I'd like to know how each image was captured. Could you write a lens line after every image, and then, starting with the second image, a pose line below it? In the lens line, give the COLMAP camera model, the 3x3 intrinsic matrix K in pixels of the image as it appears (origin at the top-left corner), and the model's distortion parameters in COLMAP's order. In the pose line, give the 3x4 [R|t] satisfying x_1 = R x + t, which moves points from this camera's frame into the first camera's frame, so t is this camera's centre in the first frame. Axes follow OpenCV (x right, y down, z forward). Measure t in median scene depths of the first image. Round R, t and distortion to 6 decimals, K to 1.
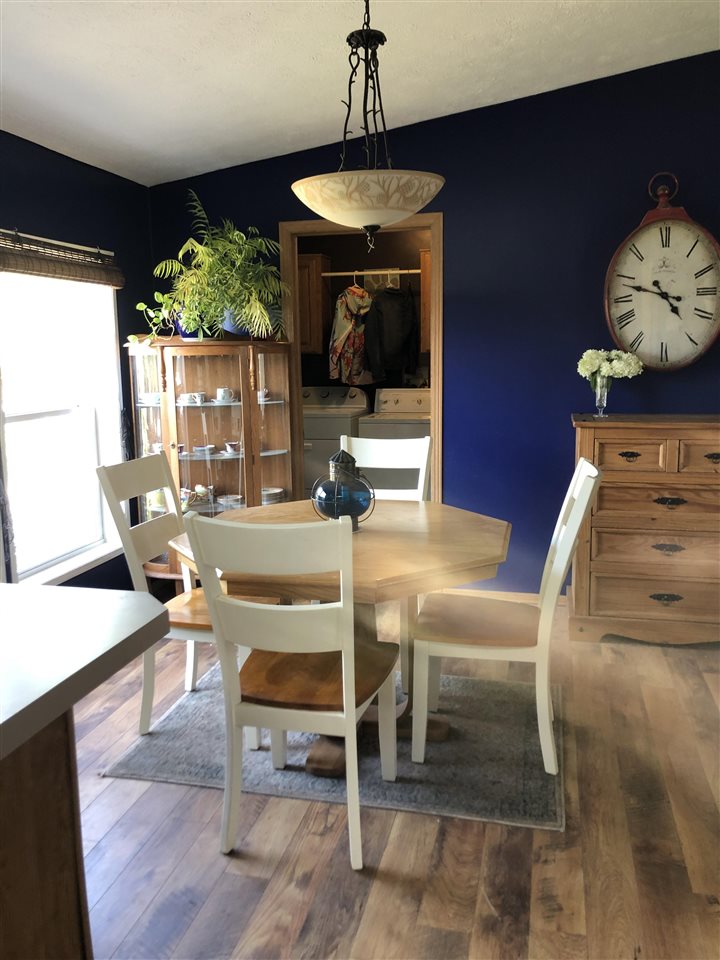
lens RADIAL K [[786.2, 0, 360.0], [0, 786.2, 480.0], [0, 0, 1]] dist [-0.004415, -0.004419]
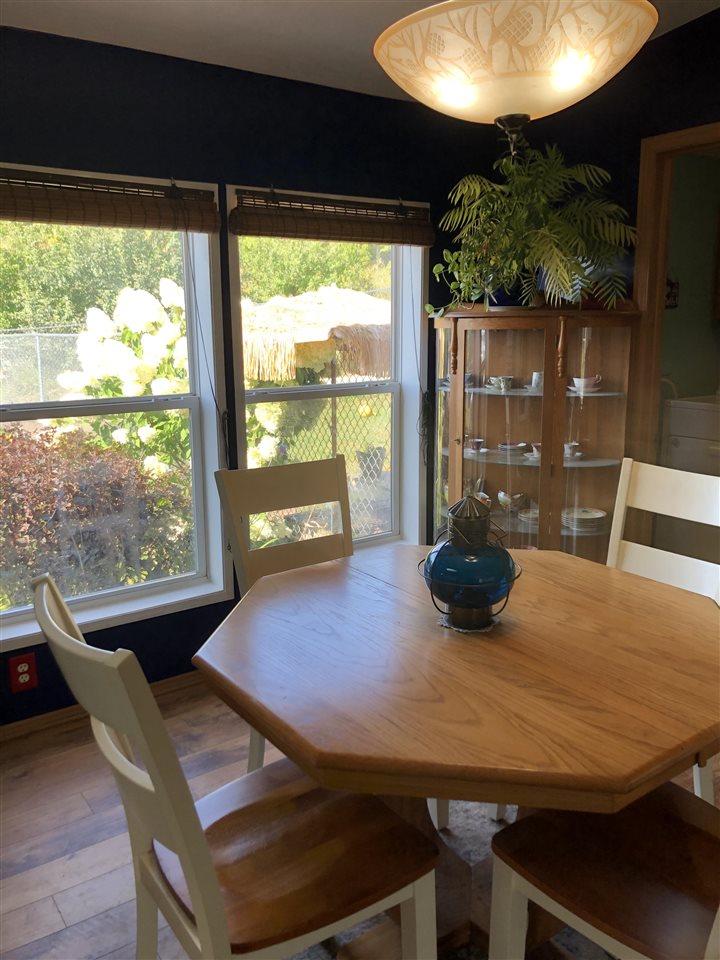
lens RADIAL K [[786.2, 0, 360.0], [0, 786.2, 480.0], [0, 0, 1]] dist [-0.004415, -0.004419]
pose [[0.764146, 0.135338, -0.630686, 0.202126], [-0.106193, 0.990795, 0.083948, -0.061859], [0.636242, 0.002826, 0.771484, 0.314282]]
